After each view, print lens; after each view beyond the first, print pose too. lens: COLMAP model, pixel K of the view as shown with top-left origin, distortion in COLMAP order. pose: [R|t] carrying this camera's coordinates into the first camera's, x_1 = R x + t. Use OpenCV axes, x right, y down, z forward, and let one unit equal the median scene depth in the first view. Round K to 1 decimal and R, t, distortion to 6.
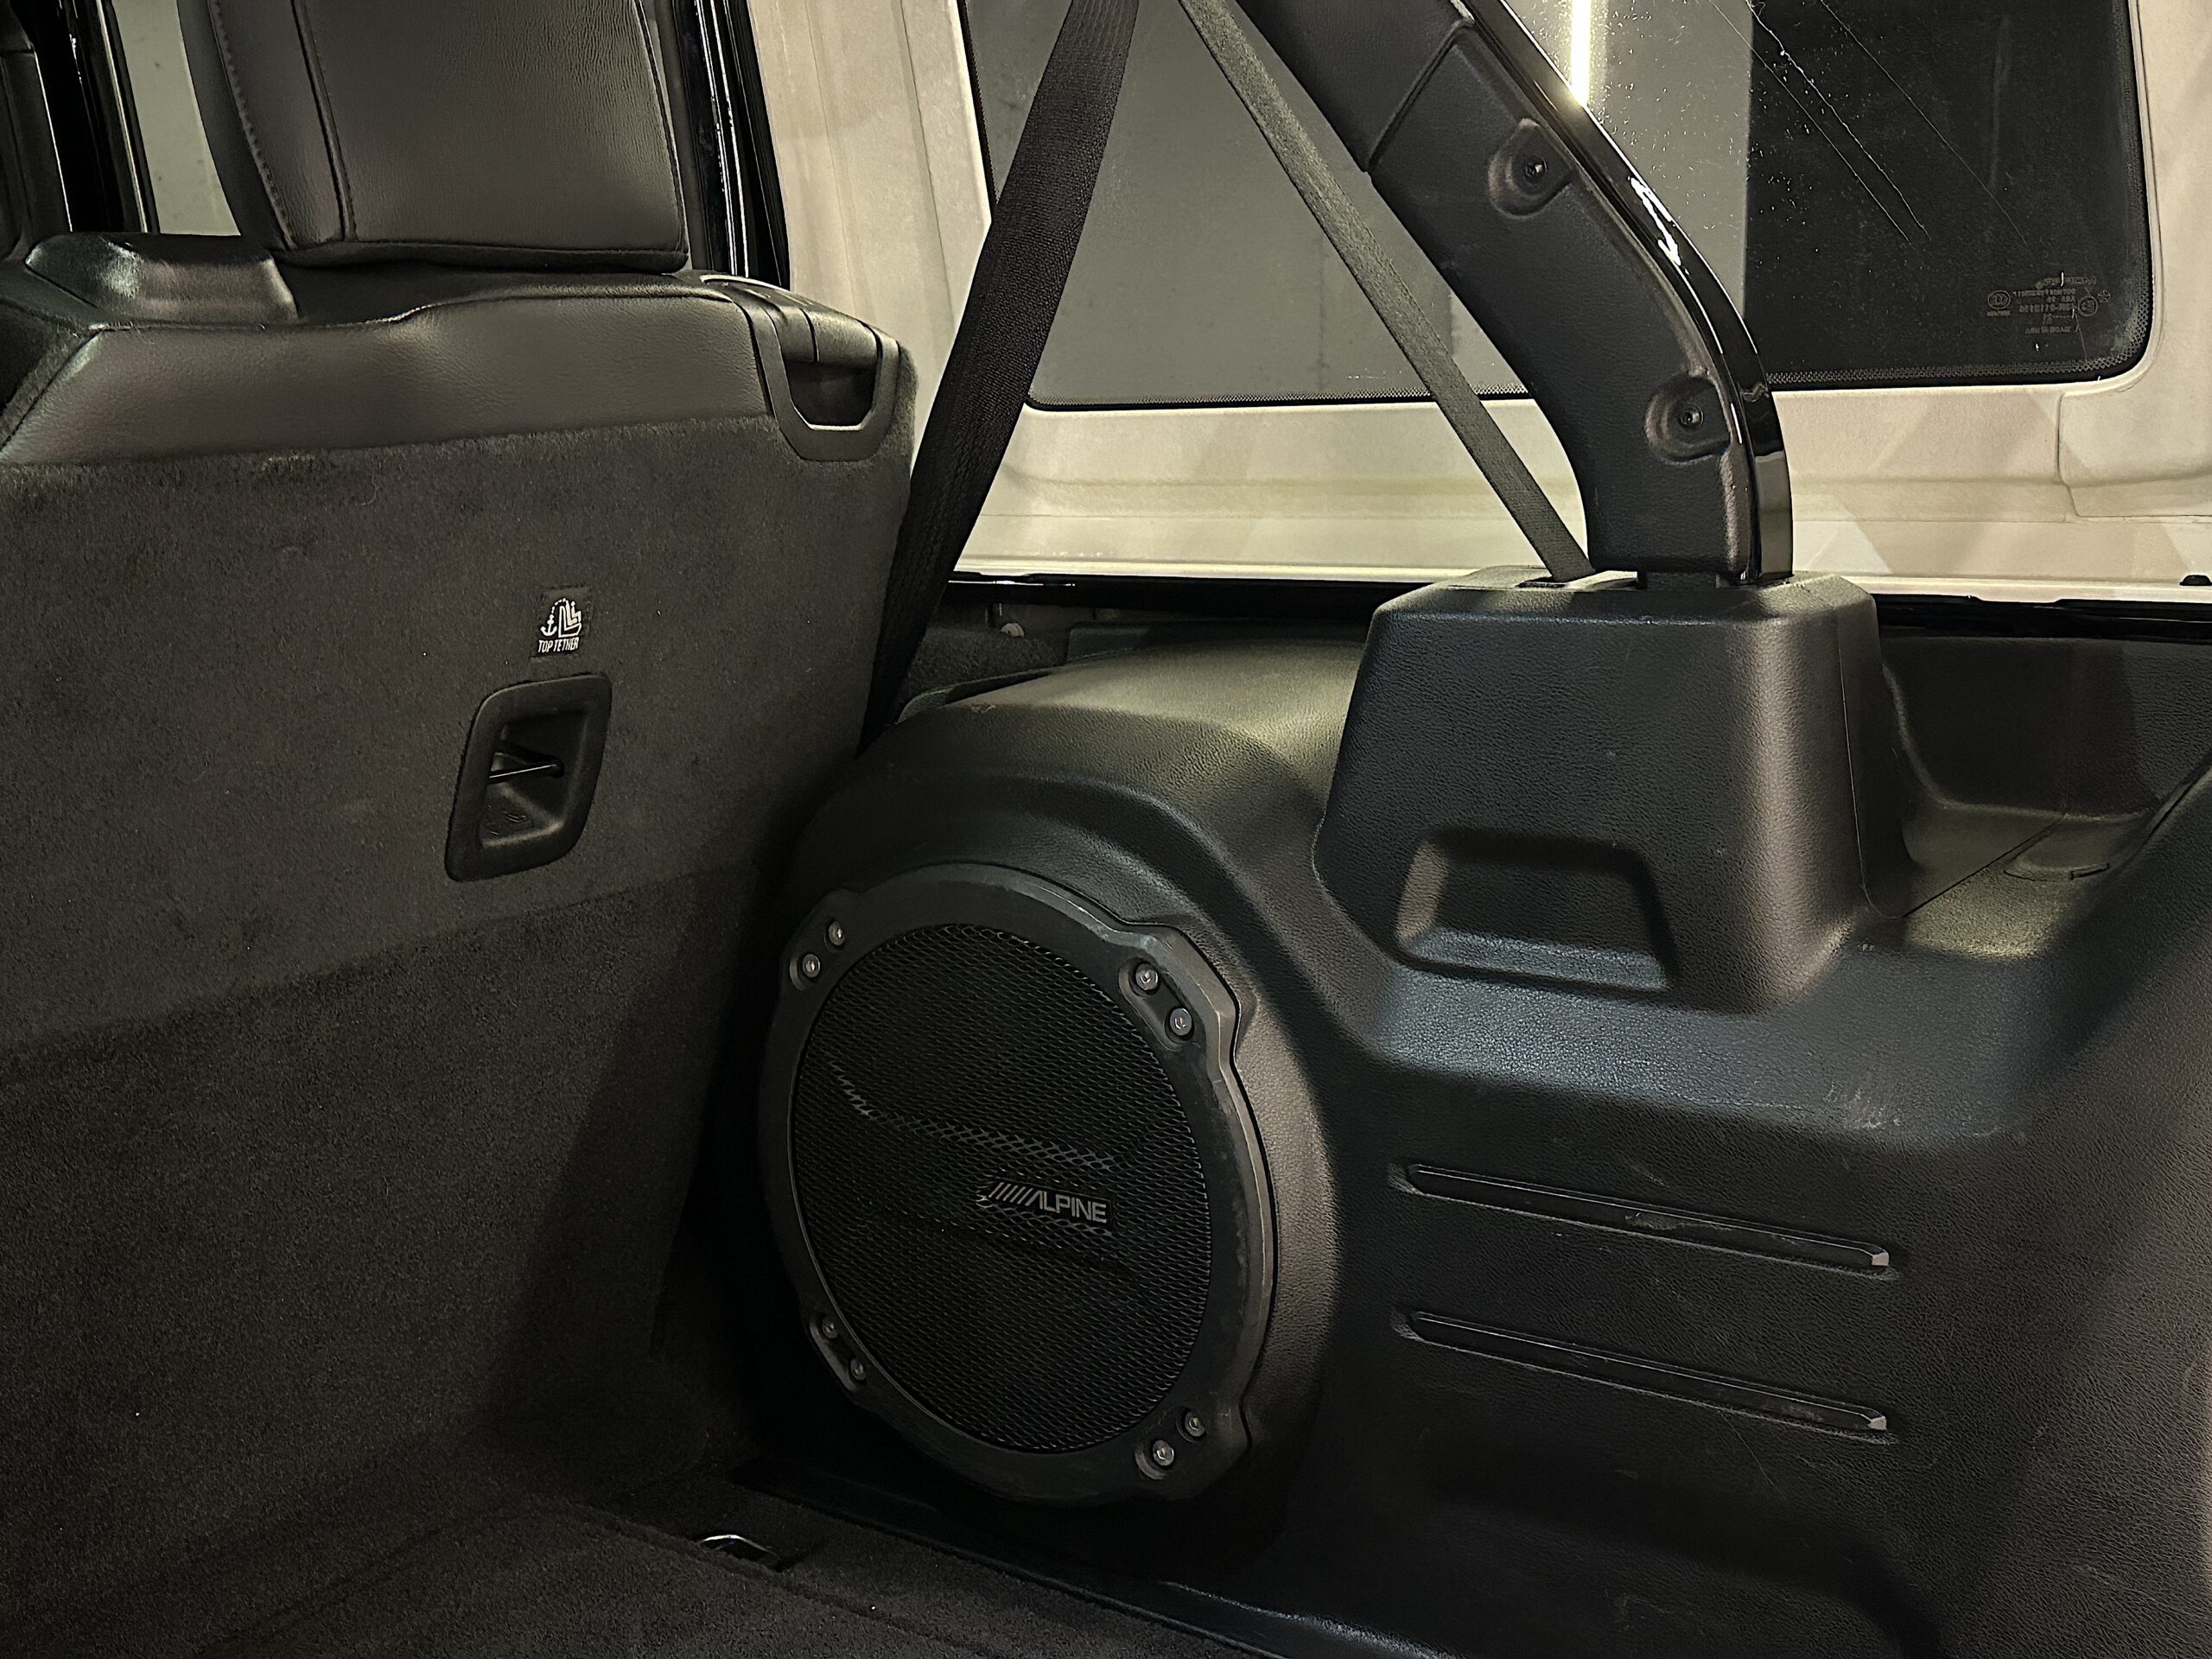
lens RADIAL K [[2503.9, 0, 1106.0], [0, 2503.9, 829.5], [0, 0, 1]] dist [0.107152, -0.006165]
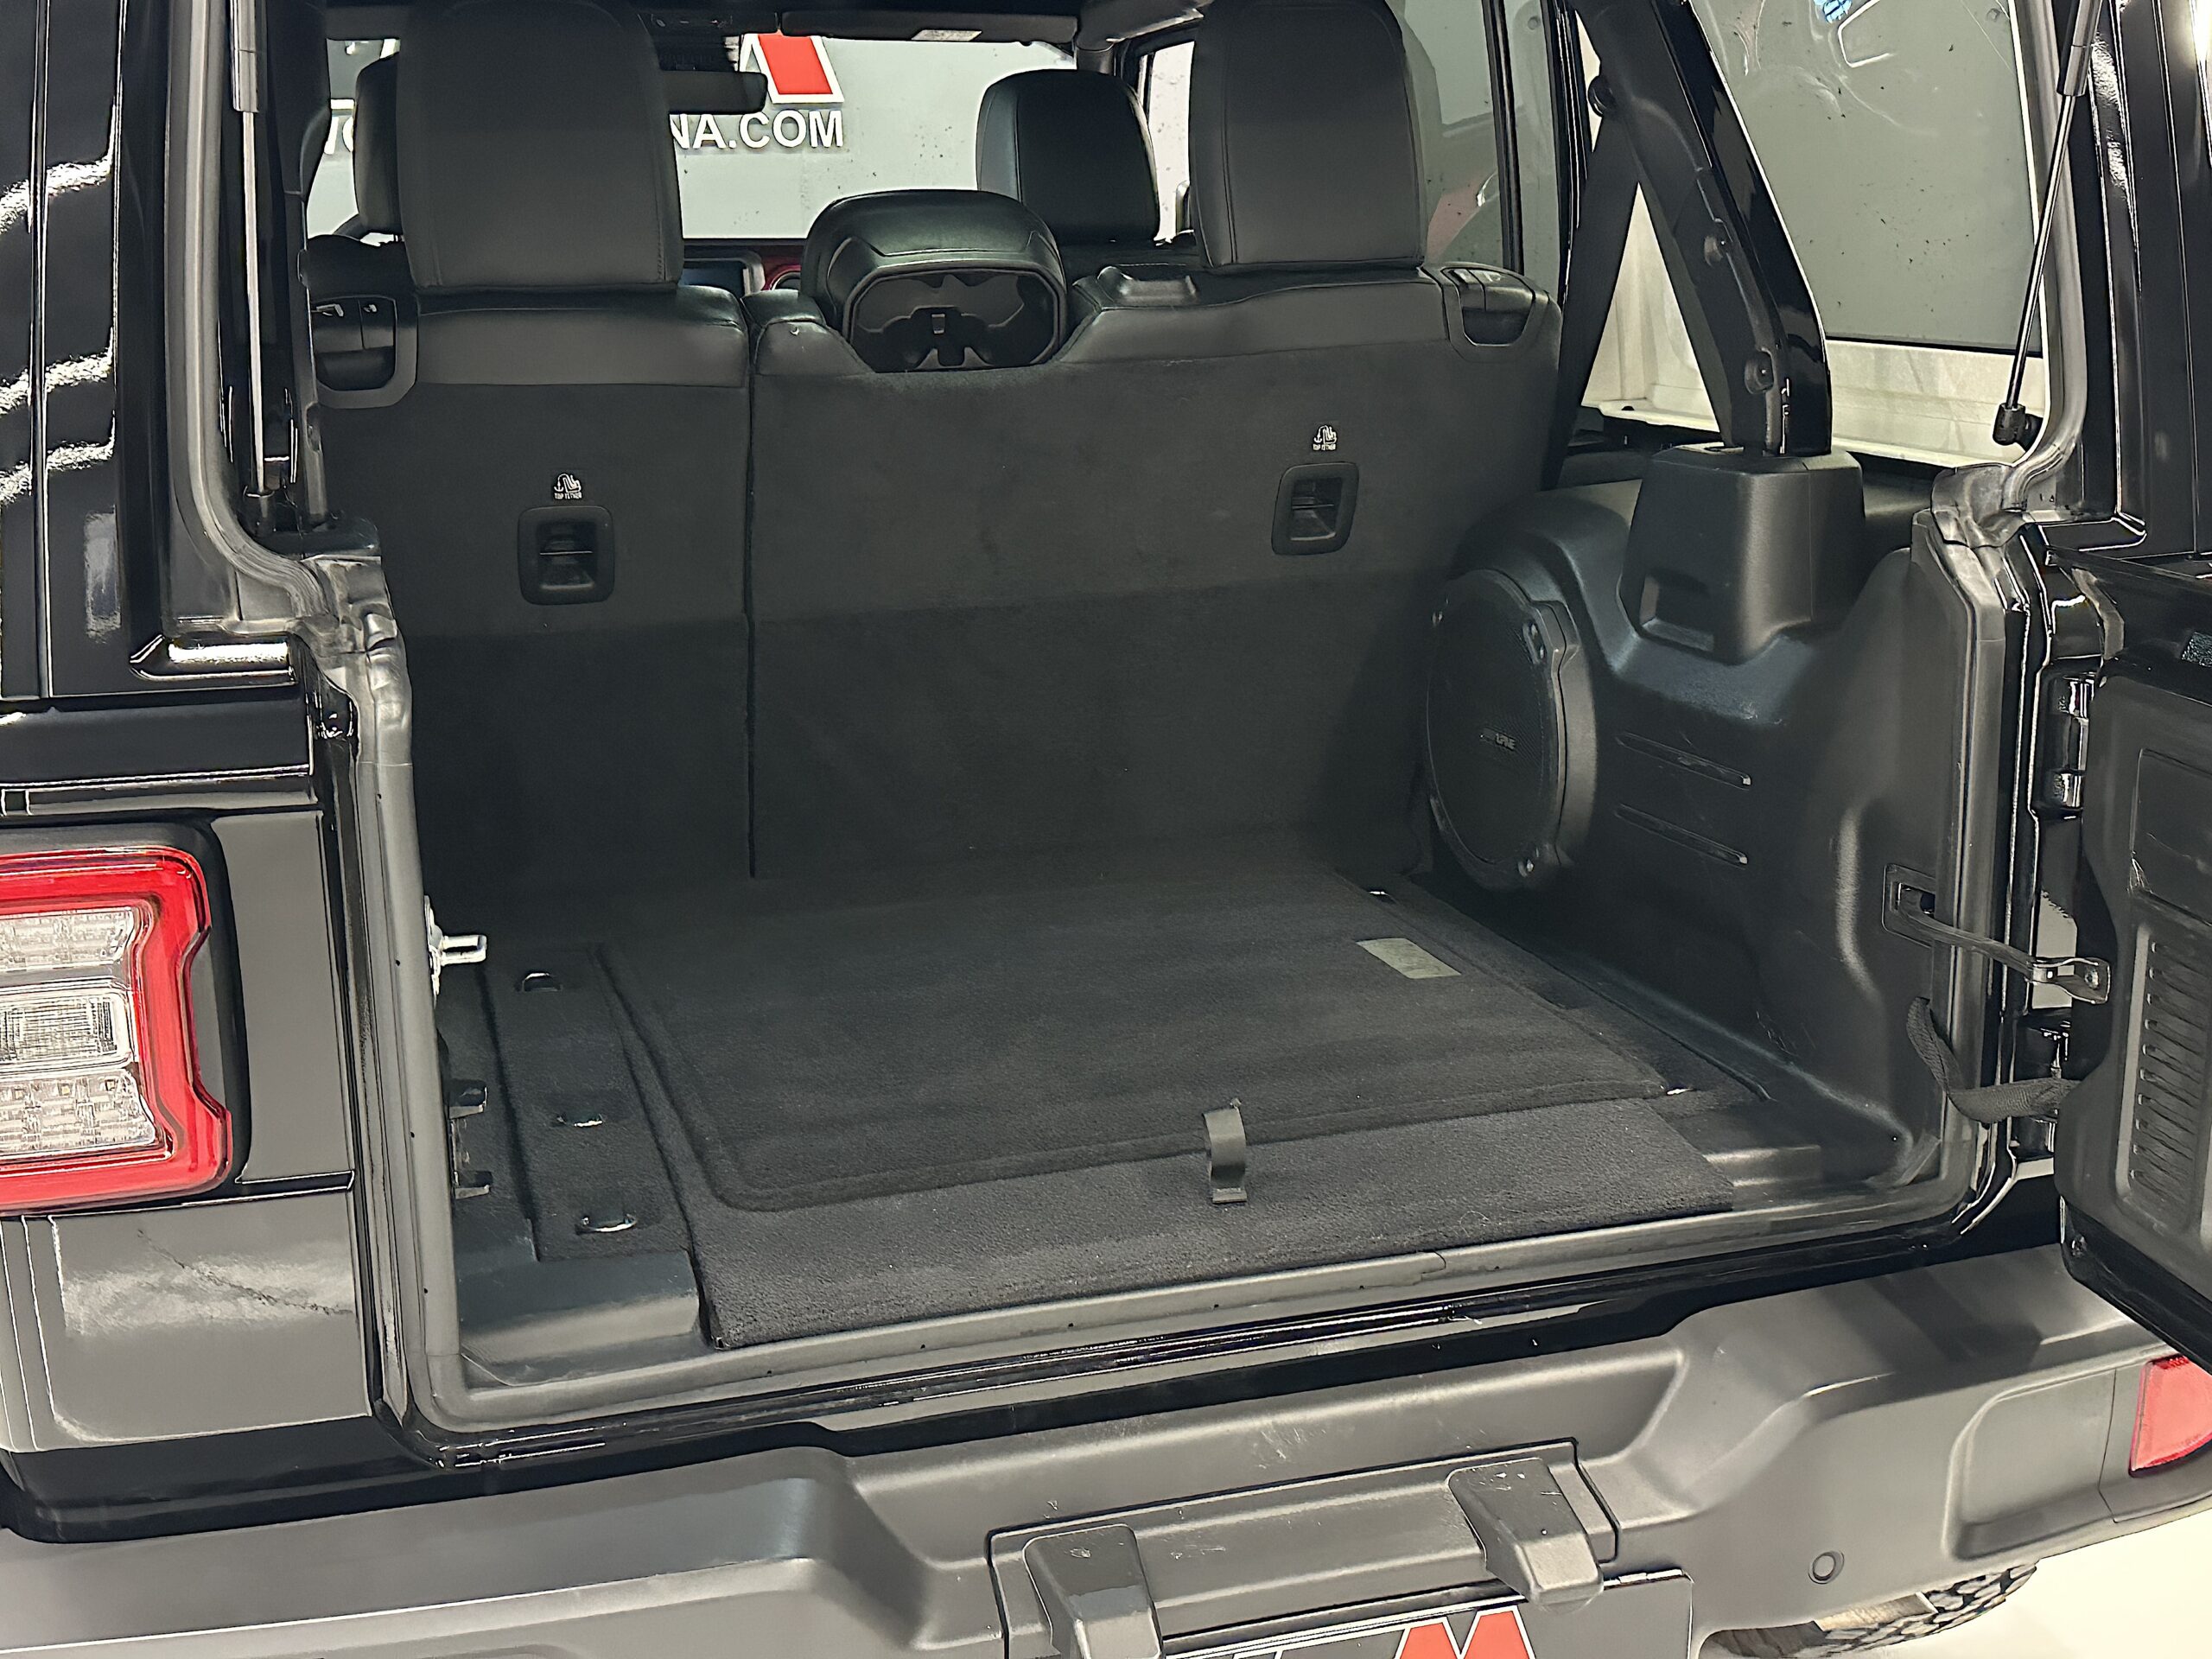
lens RADIAL K [[2503.9, 0, 1106.0], [0, 2503.9, 829.5], [0, 0, 1]] dist [0.107152, -0.006165]
pose [[0.806793, 0.157933, -0.569335, 0.940376], [-0.112122, 0.987027, 0.114915, 0.023870], [0.580098, -0.028878, 0.814034, -0.895615]]
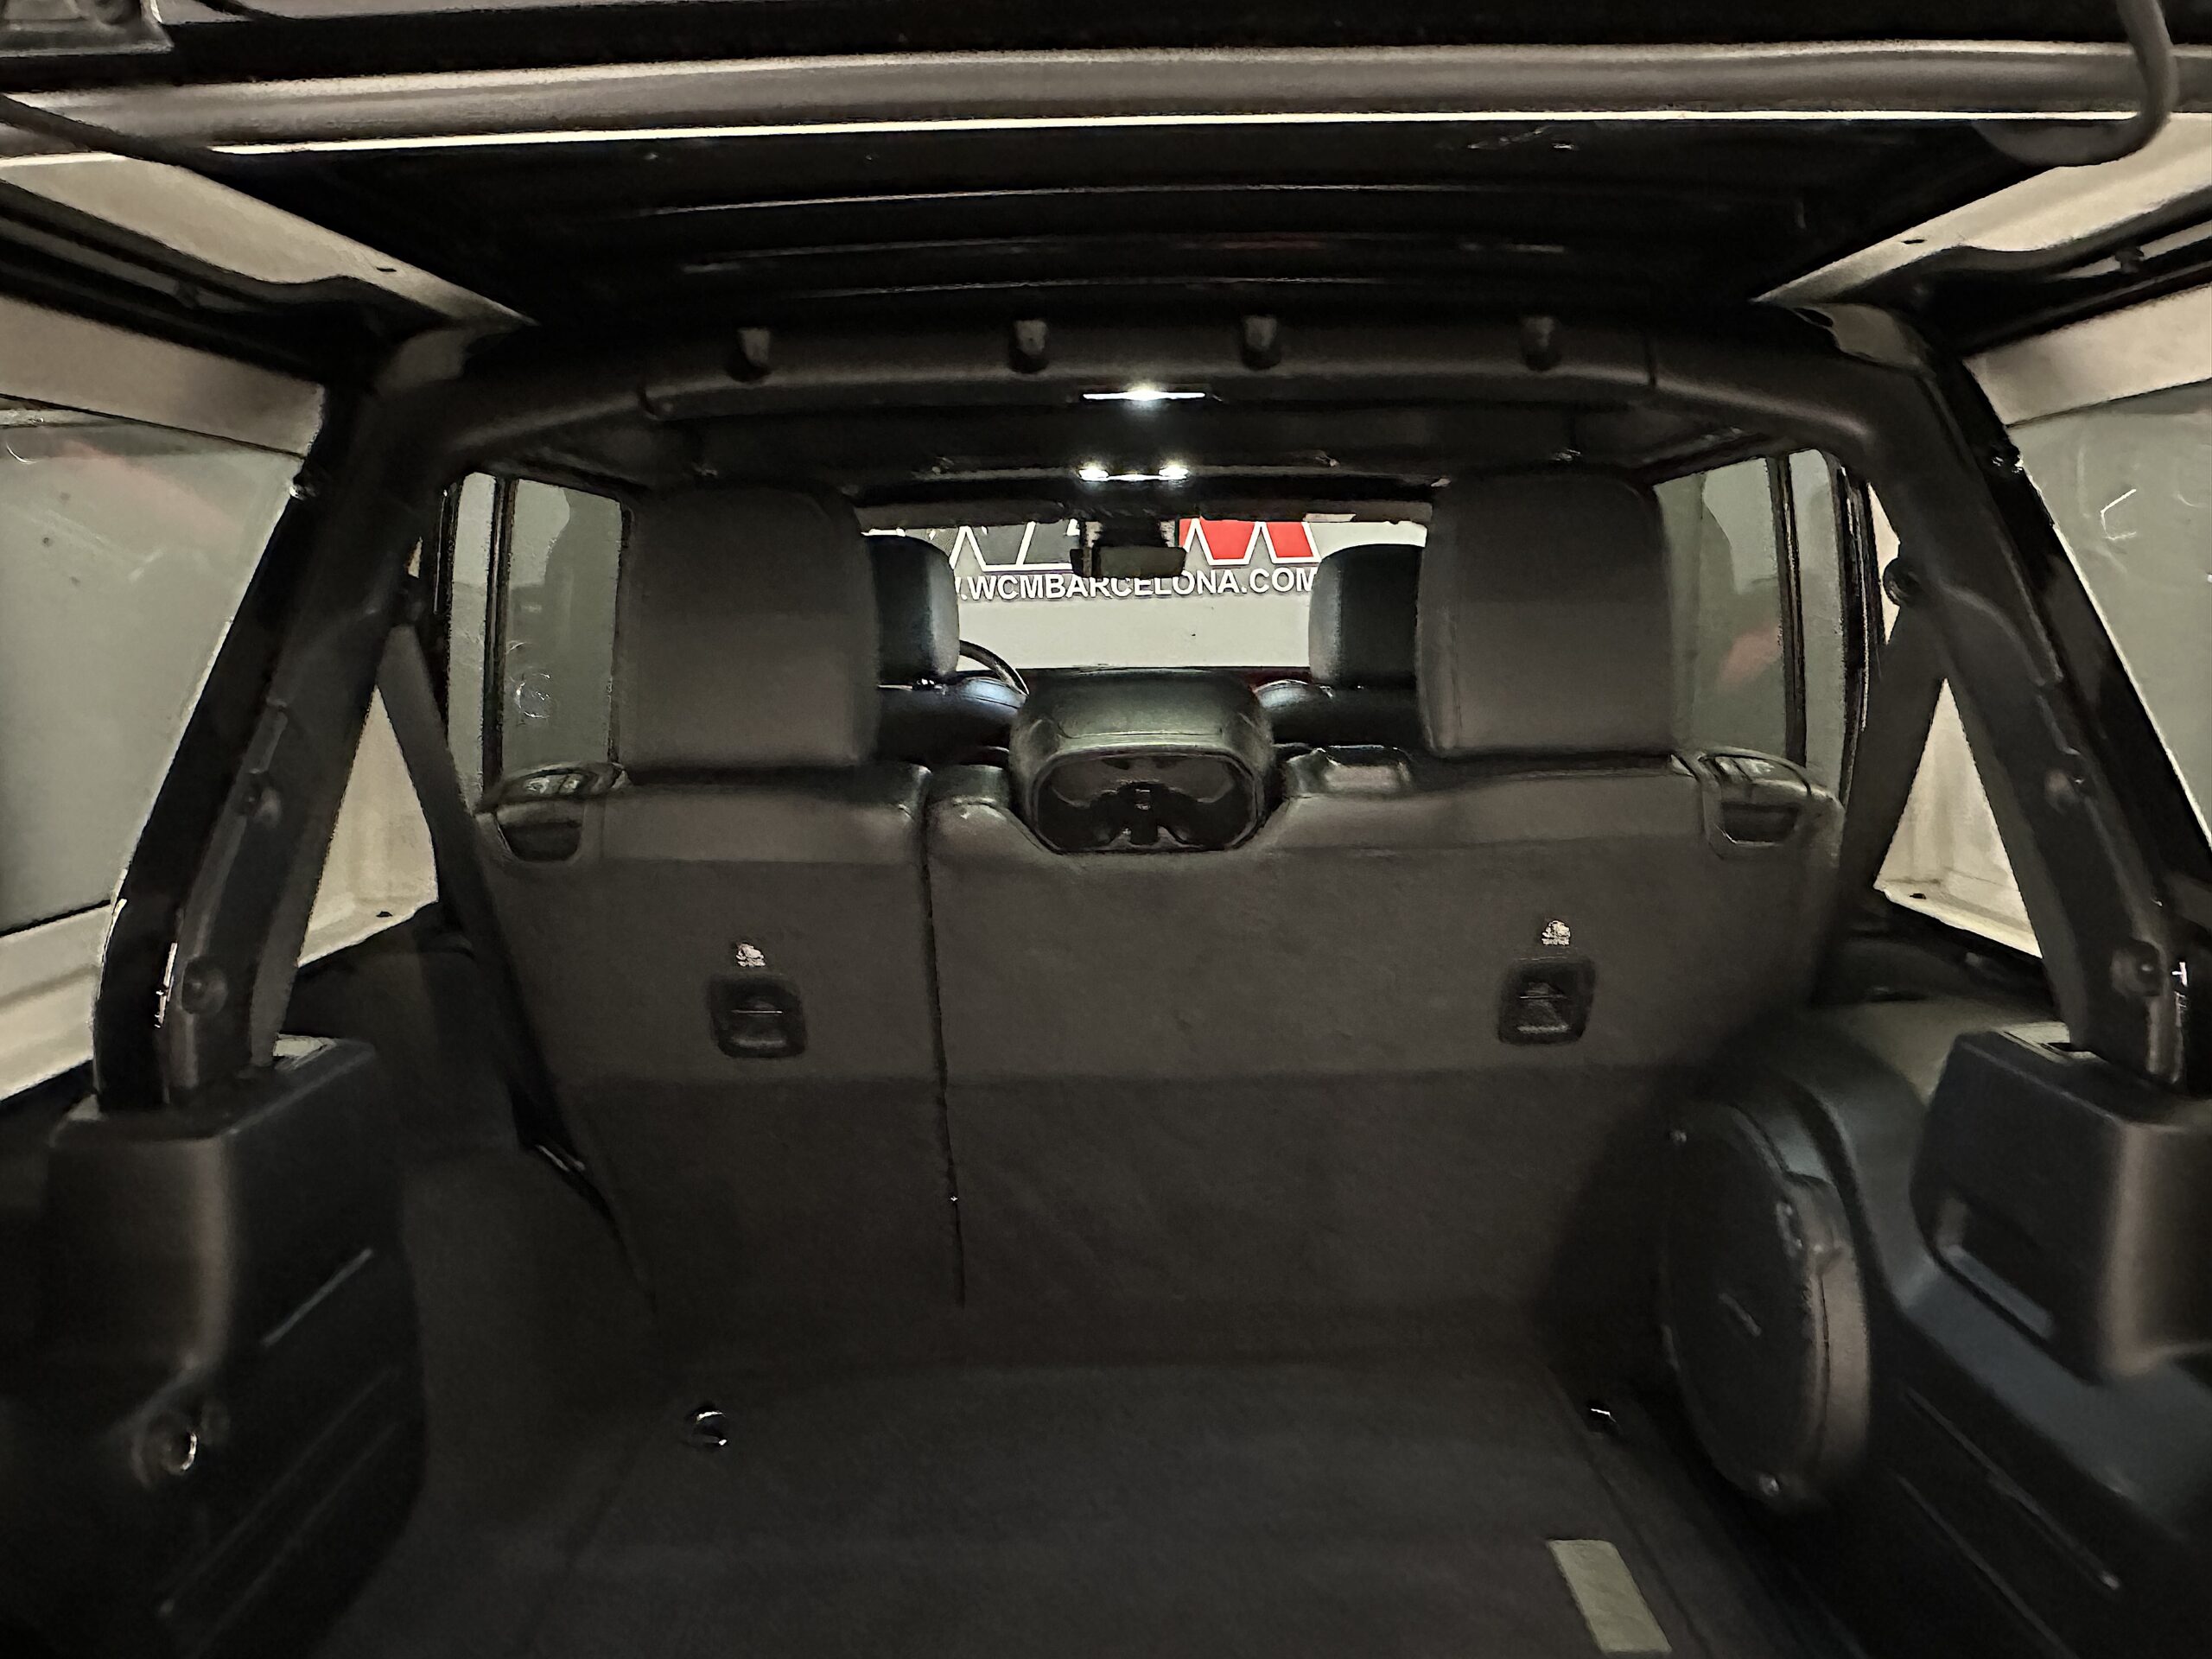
lens RADIAL K [[1436.8, 0, 1106.0], [0, 1436.8, 829.5], [0, 0, 1]] dist [0.003691, -0.003885]
pose [[0.590305, 0.143864, -0.794256, 0.479157], [-0.152975, 0.986095, 0.064918, -0.187446], [0.792552, 0.083180, 0.604105, 0.029910]]
